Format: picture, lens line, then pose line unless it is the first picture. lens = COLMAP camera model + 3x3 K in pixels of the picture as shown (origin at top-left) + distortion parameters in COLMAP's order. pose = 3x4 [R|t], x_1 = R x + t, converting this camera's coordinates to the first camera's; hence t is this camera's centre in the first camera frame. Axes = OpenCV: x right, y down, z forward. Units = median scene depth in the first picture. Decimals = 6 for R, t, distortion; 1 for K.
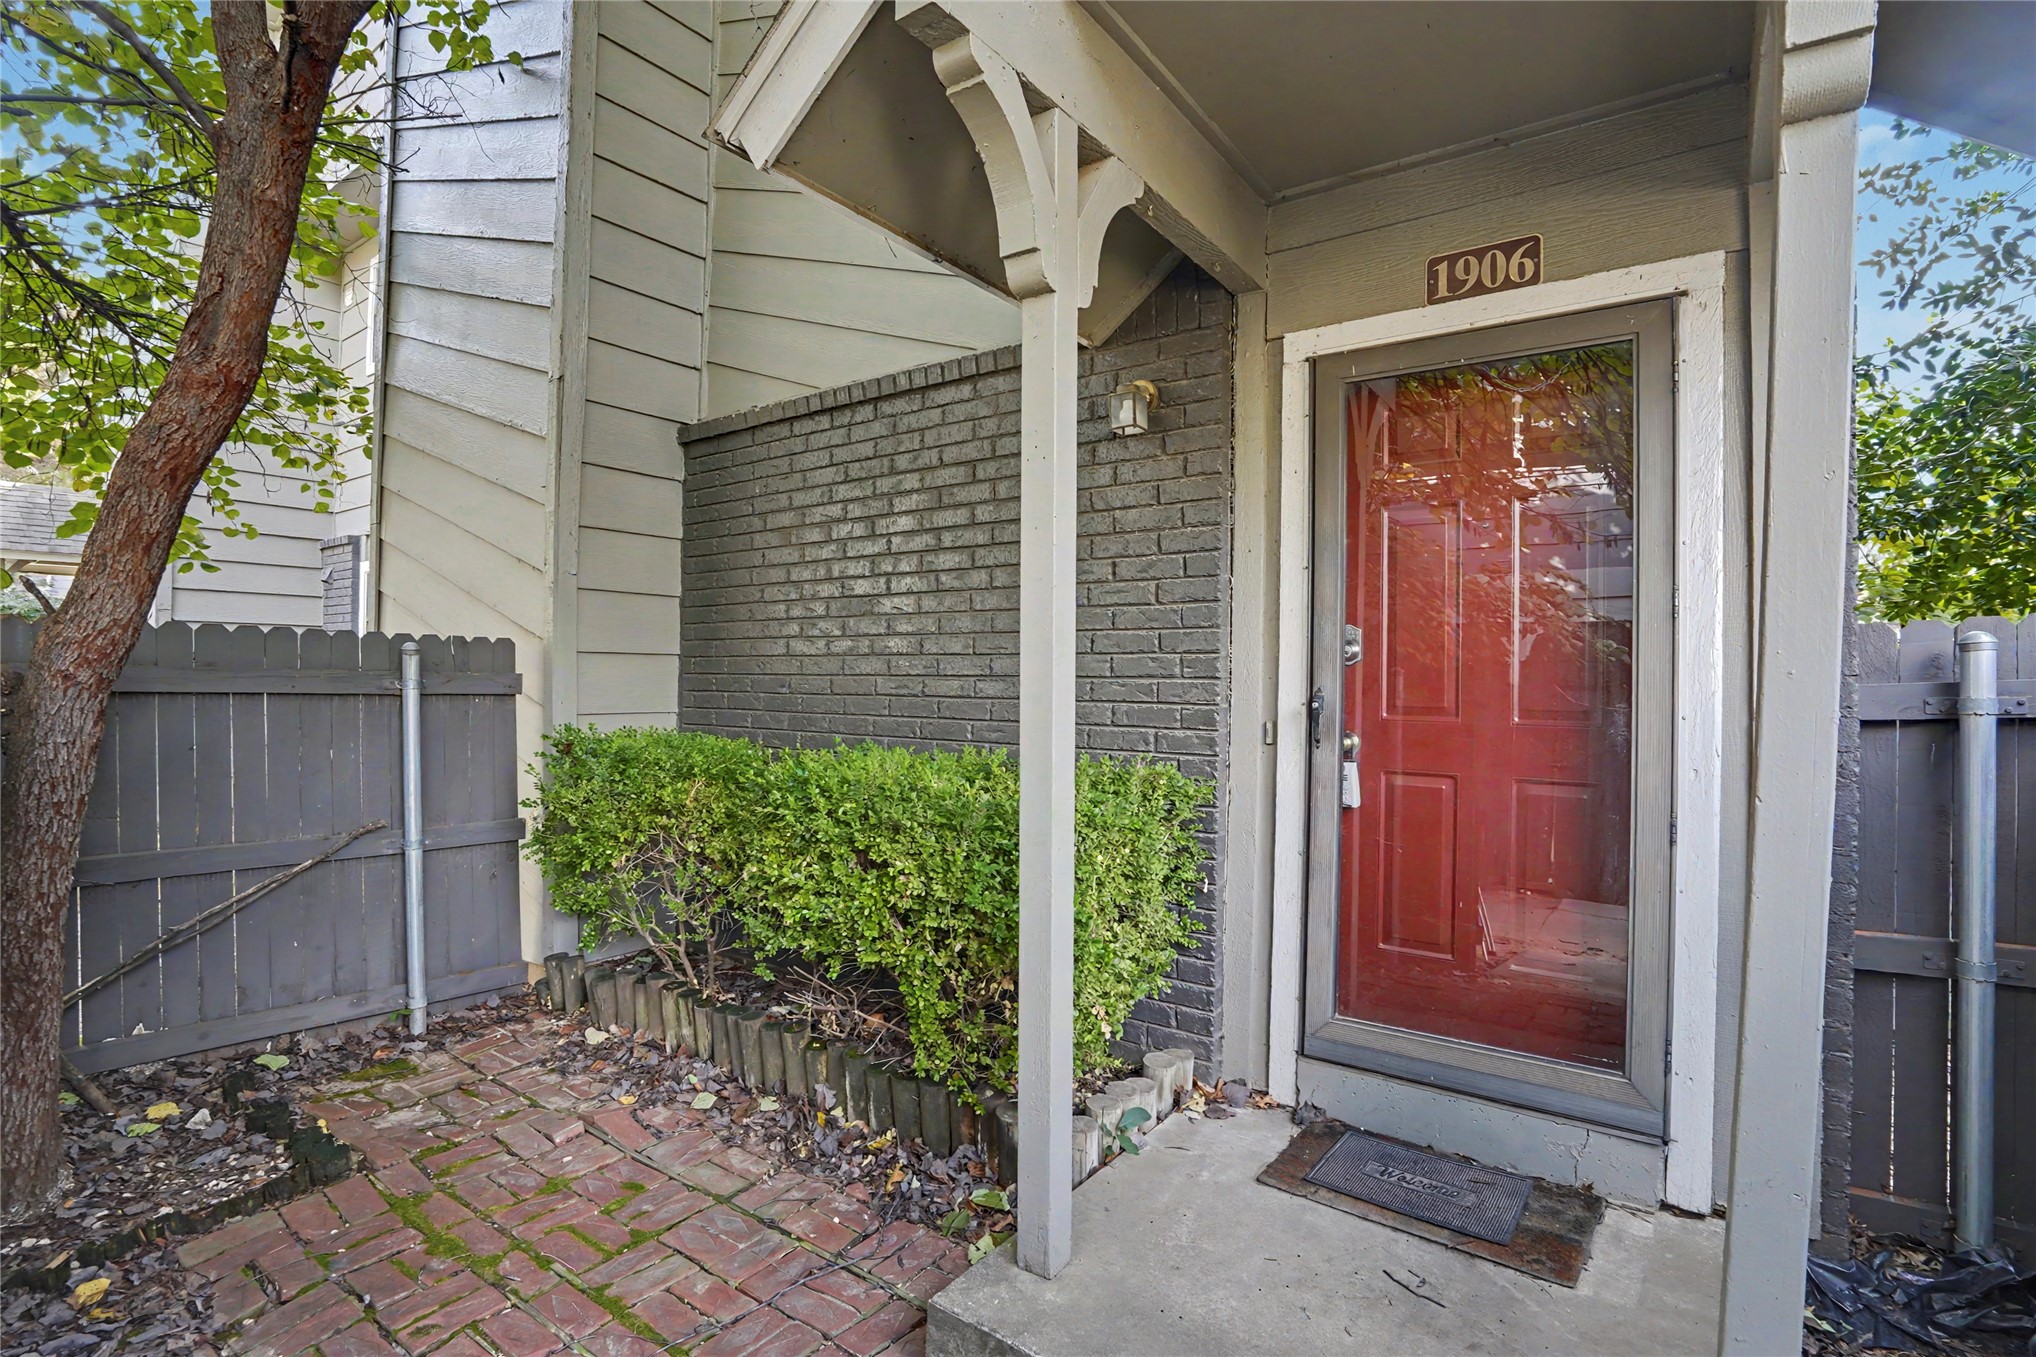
lens RADIAL K [[962.7, 0, 1012.3], [0, 962.7, 669.2], [0, 0, 1]] dist [-0.052981, 0.015233]
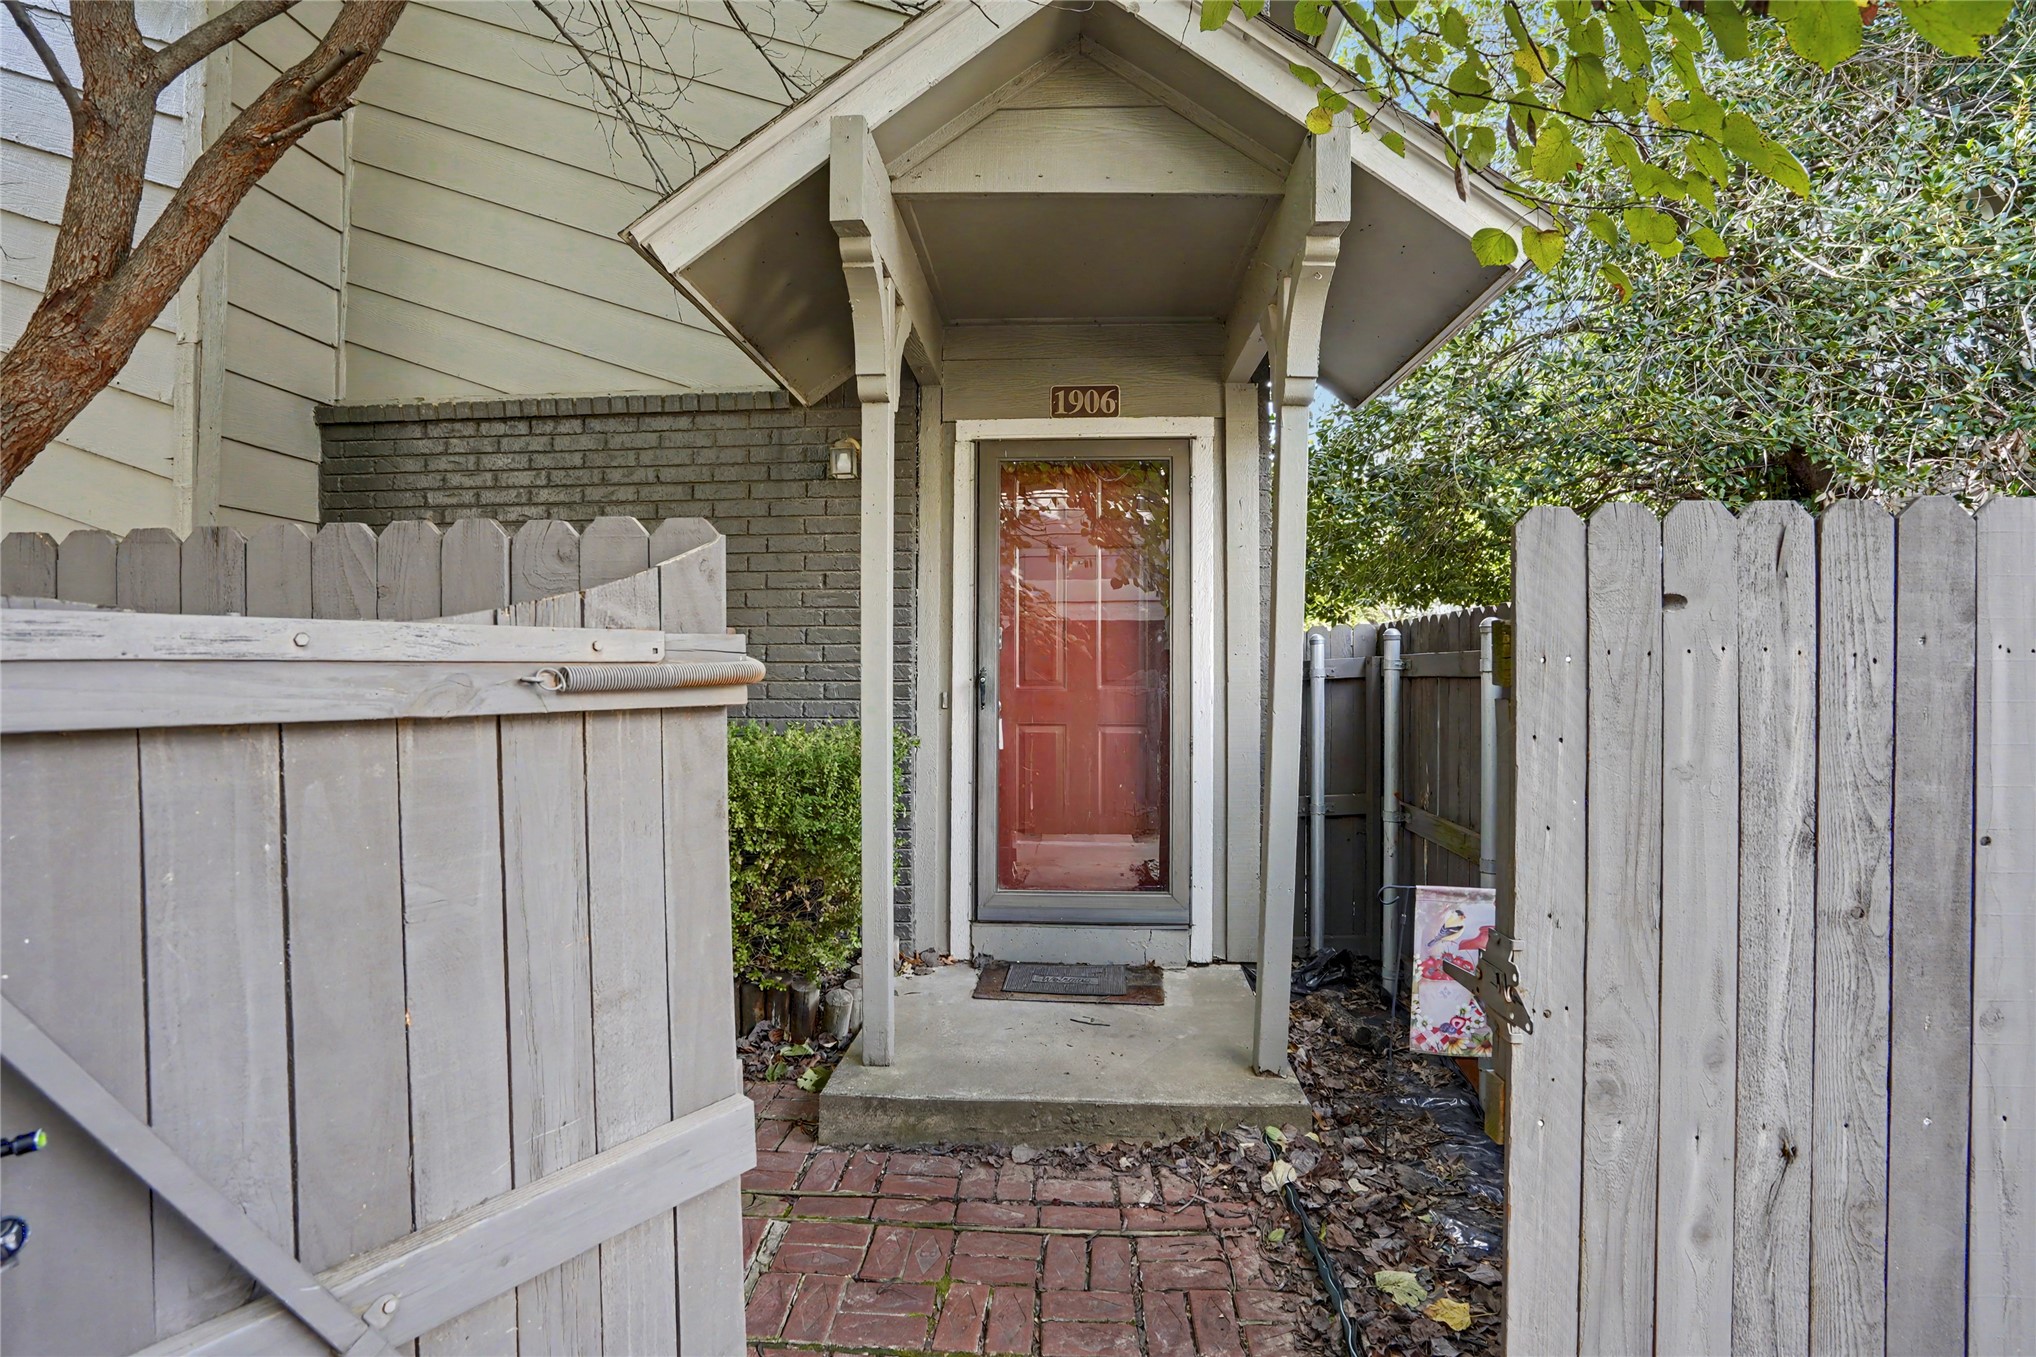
lens RADIAL K [[962.7, 0, 1010.3], [0, 962.7, 669.2], [0, 0, 1]] dist [-0.052981, 0.015233]
pose [[0.848255, -0.010577, 0.529482, -0.422341], [0.006361, 0.999932, 0.009784, 0.006979], [-0.529550, -0.004931, 0.848265, -0.268426]]
